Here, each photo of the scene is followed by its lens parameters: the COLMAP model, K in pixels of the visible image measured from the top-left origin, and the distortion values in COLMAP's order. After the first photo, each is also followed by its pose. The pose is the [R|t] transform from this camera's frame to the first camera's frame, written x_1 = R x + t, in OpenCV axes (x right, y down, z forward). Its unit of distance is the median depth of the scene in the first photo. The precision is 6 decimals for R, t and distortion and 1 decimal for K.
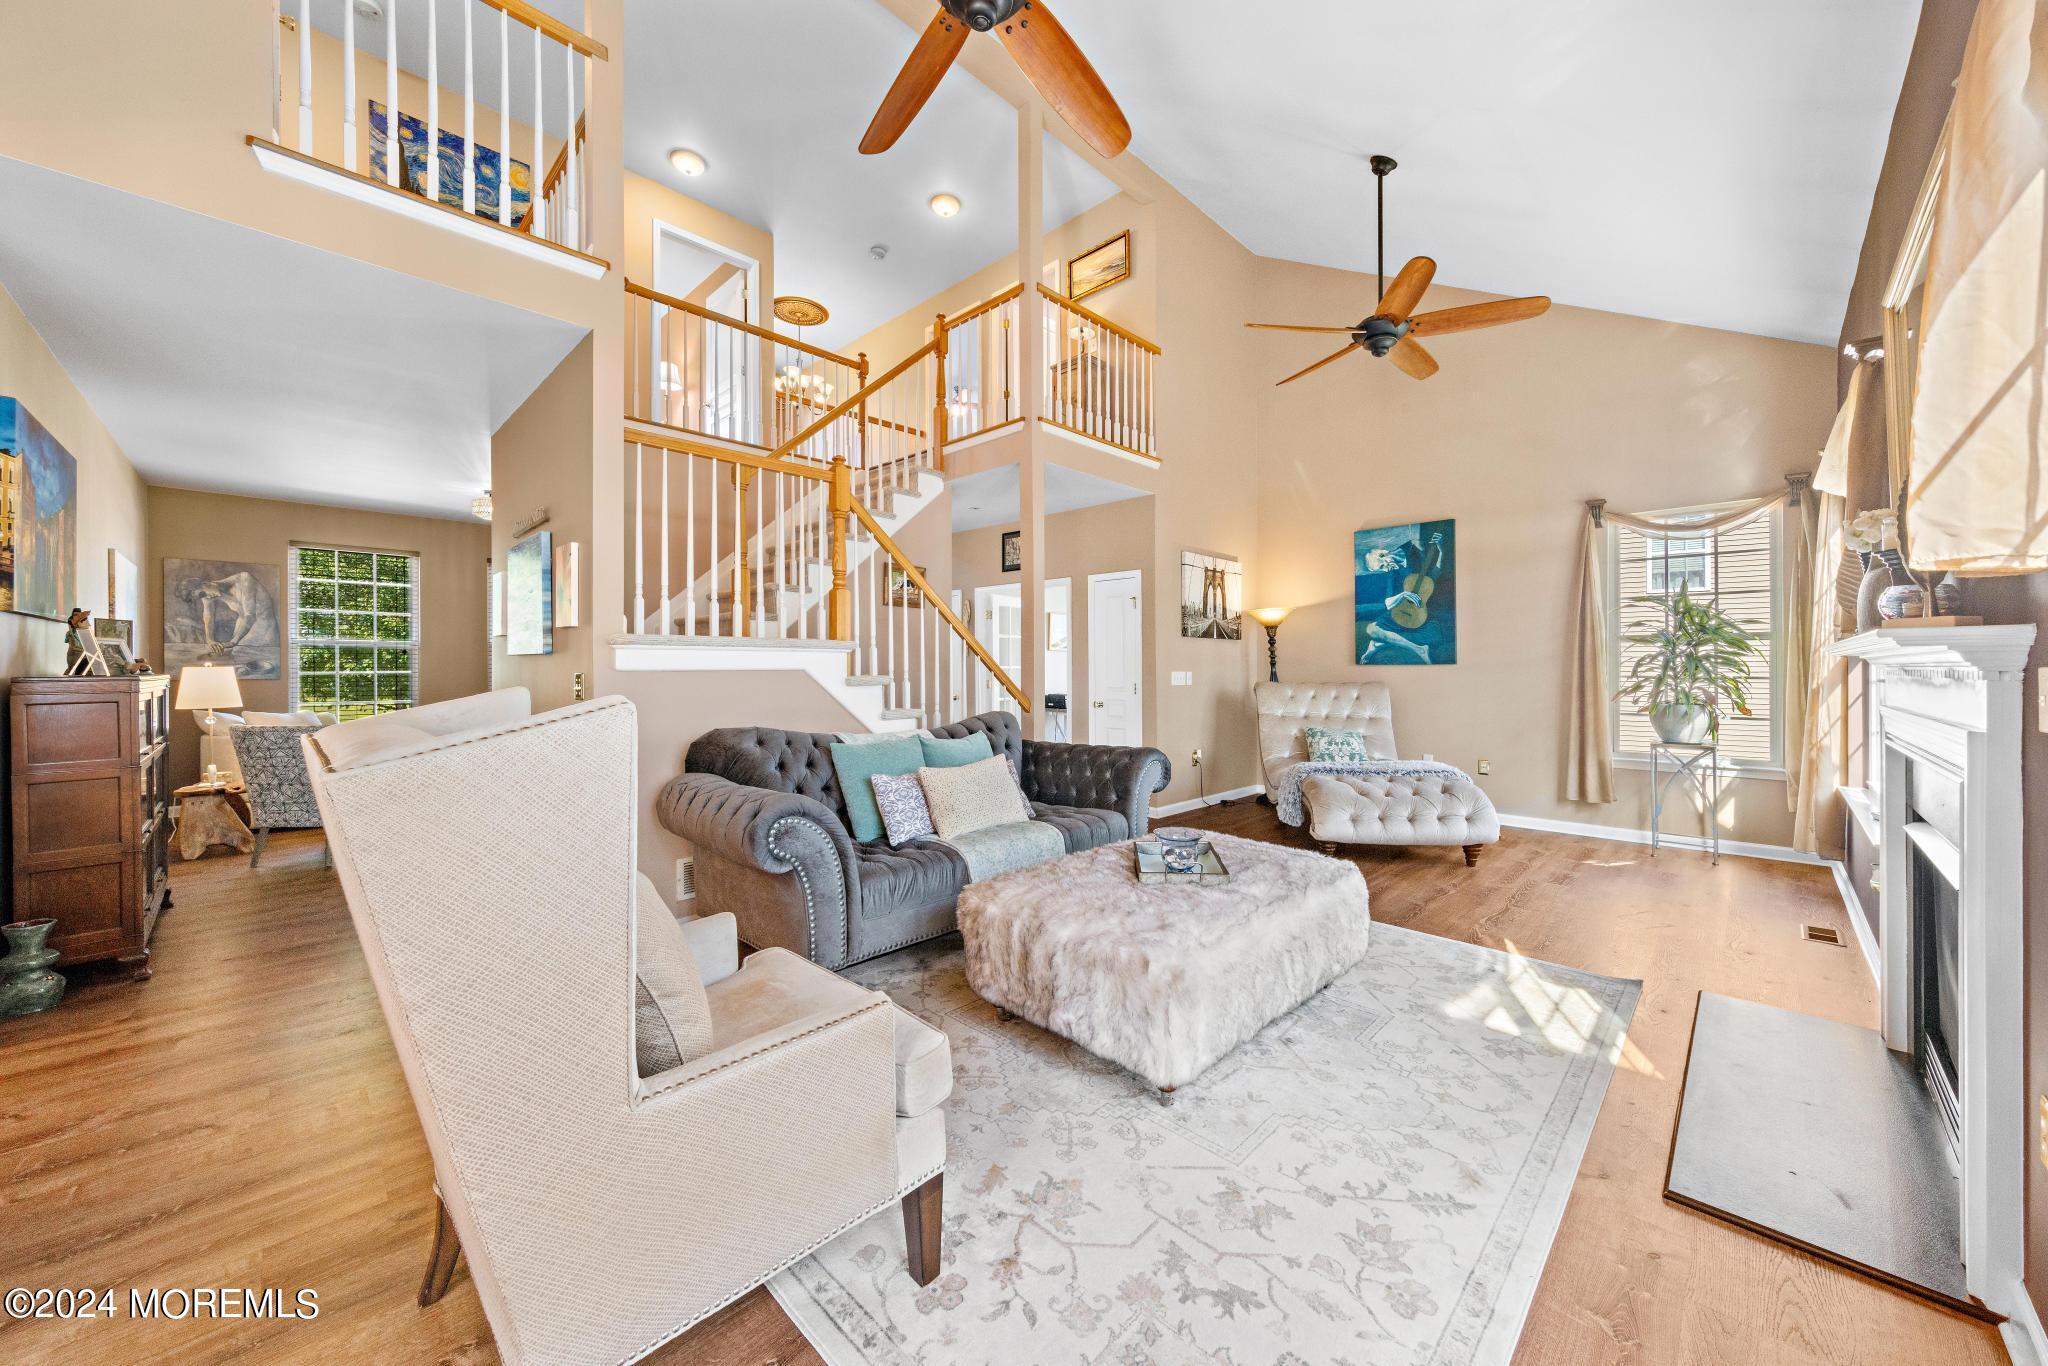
lens RADIAL K [[731.5, 0, 1033.7], [0, 731.5, 659.5], [0, 0, 1]] dist [0.002859, -0.000986]
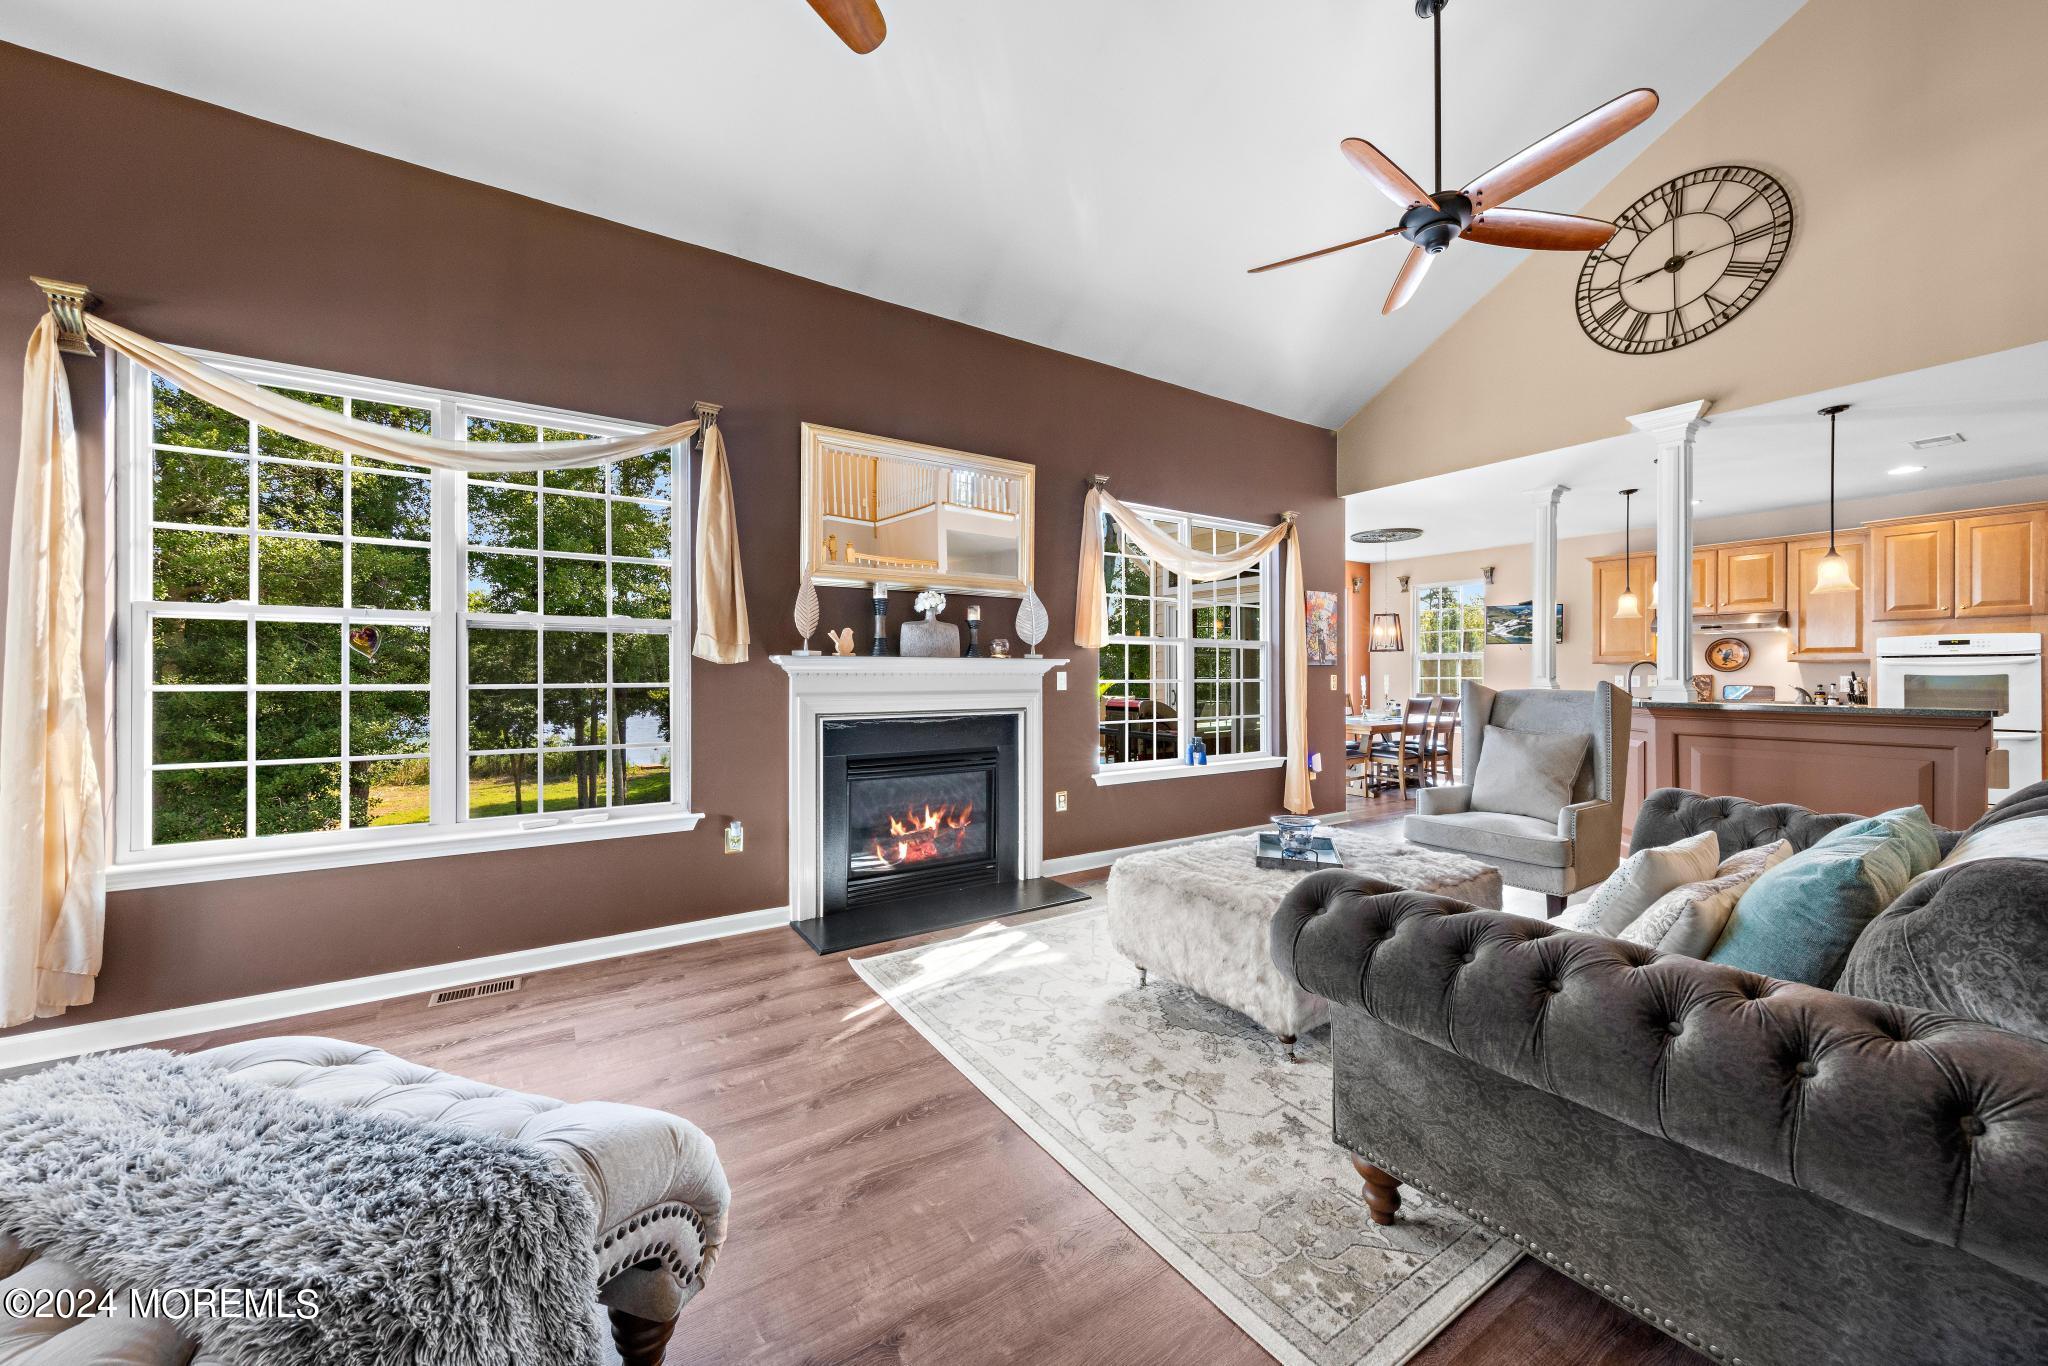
lens RADIAL K [[731.5, 0, 1025.7], [0, 731.5, 676.6], [0, 0, 1]] dist [0.002859, -0.000986]
pose [[-0.975835, -0.000313, 0.218509, 0.154032], [-0.001981, 0.999971, -0.007414, 0.011682], [-0.218500, -0.007667, -0.975807, 0.932656]]
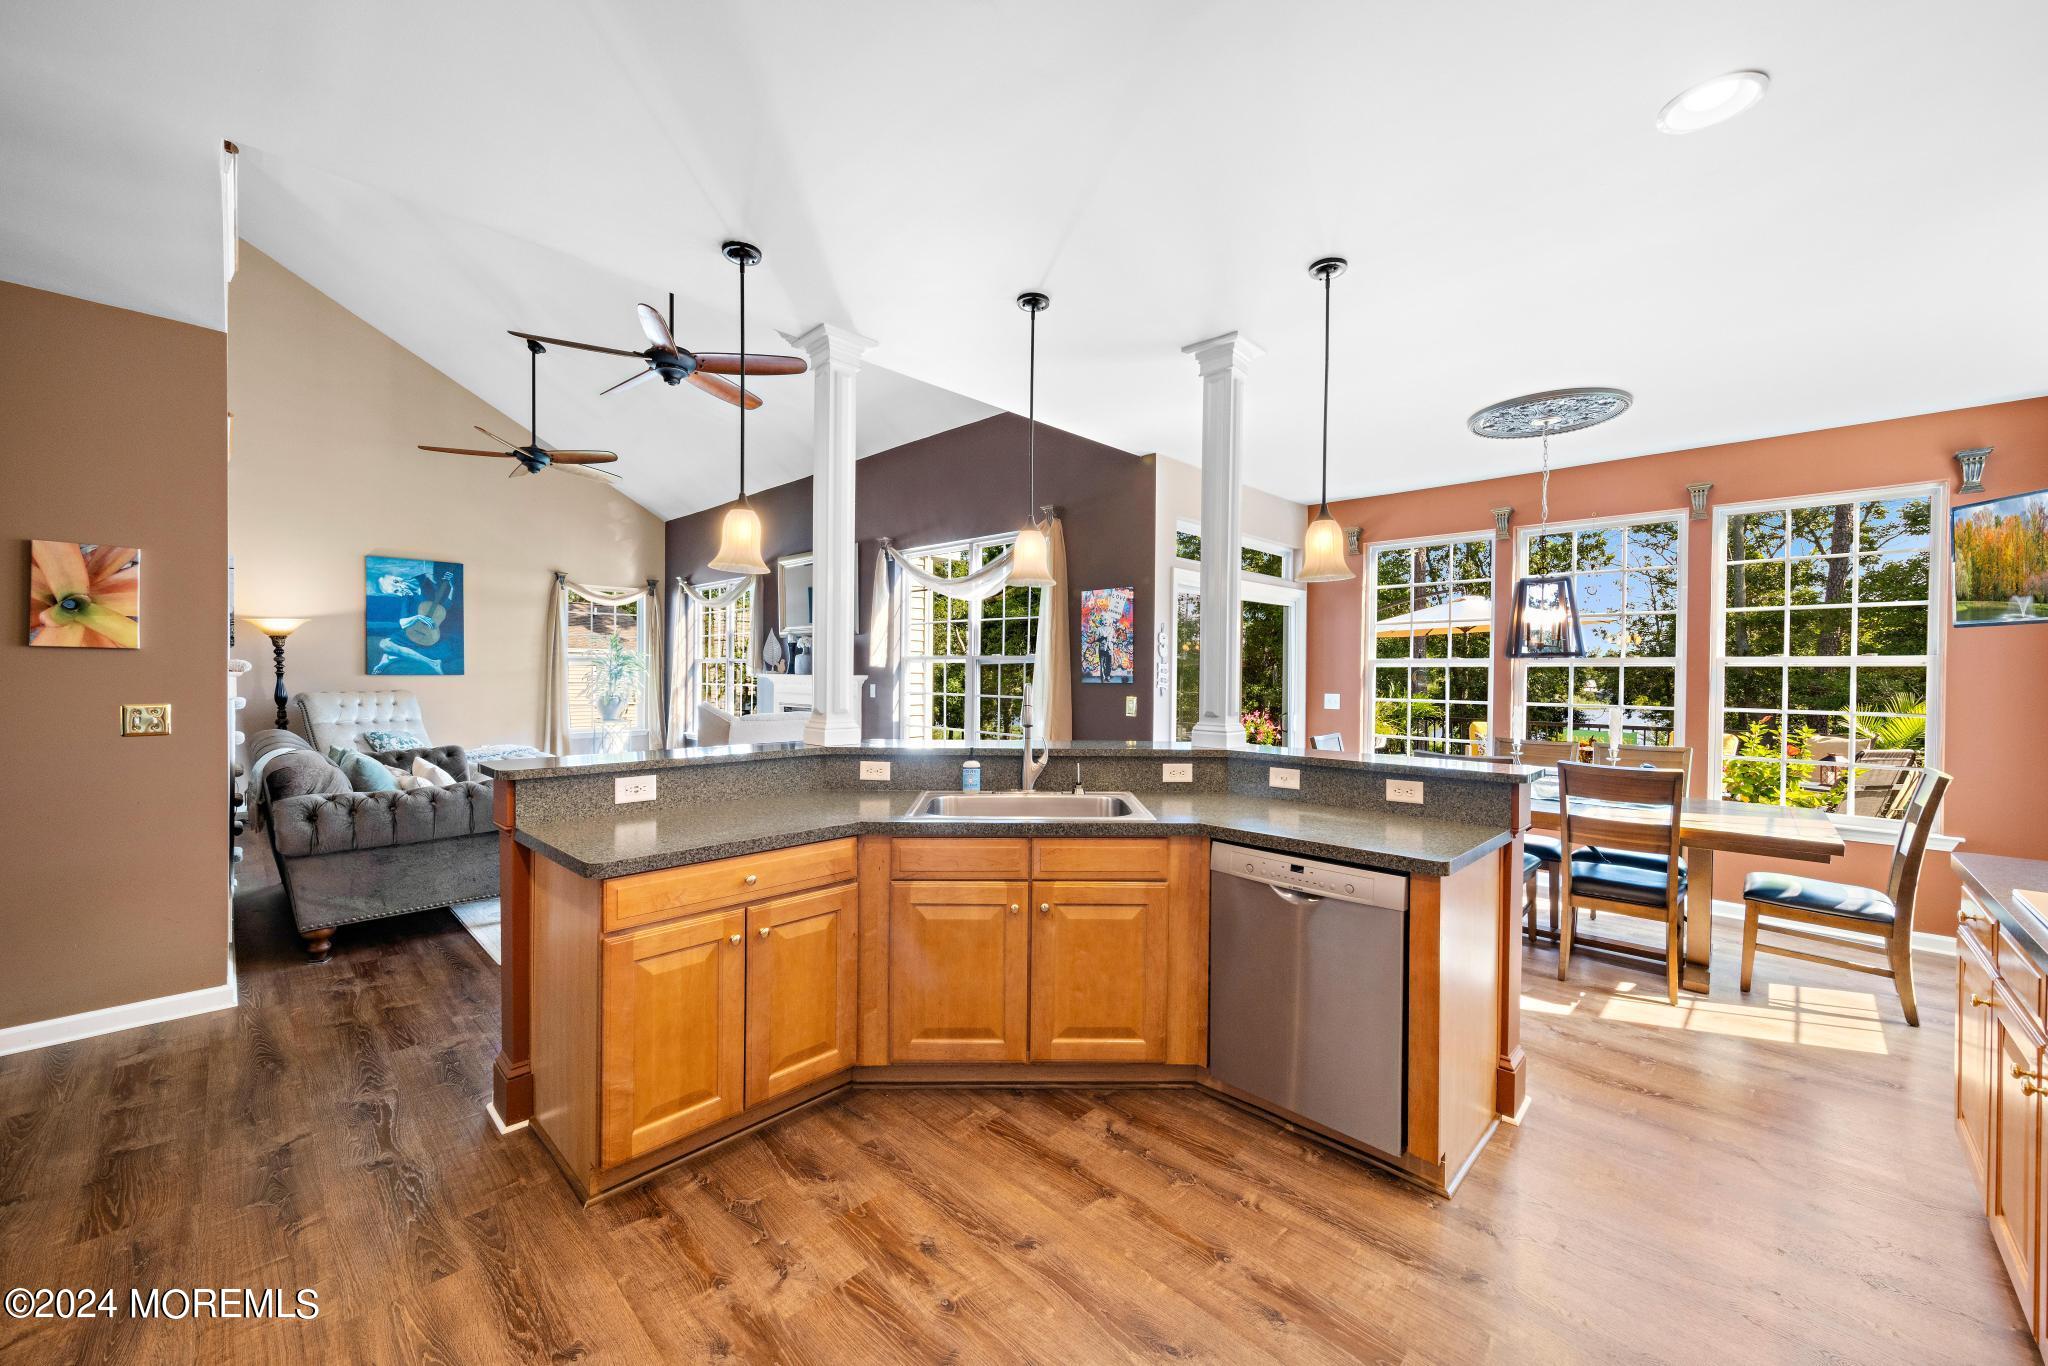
lens RADIAL K [[783.1, 0, 1028.1], [0, 783.1, 681.8], [0, 0, 1]] dist [0.003956, 0.000664]
pose [[-0.001045, -0.012964, 0.999915, -0.816224], [-0.021636, 0.999682, 0.012938, -0.021186], [-0.999765, -0.021620, -0.001325, -0.009149]]
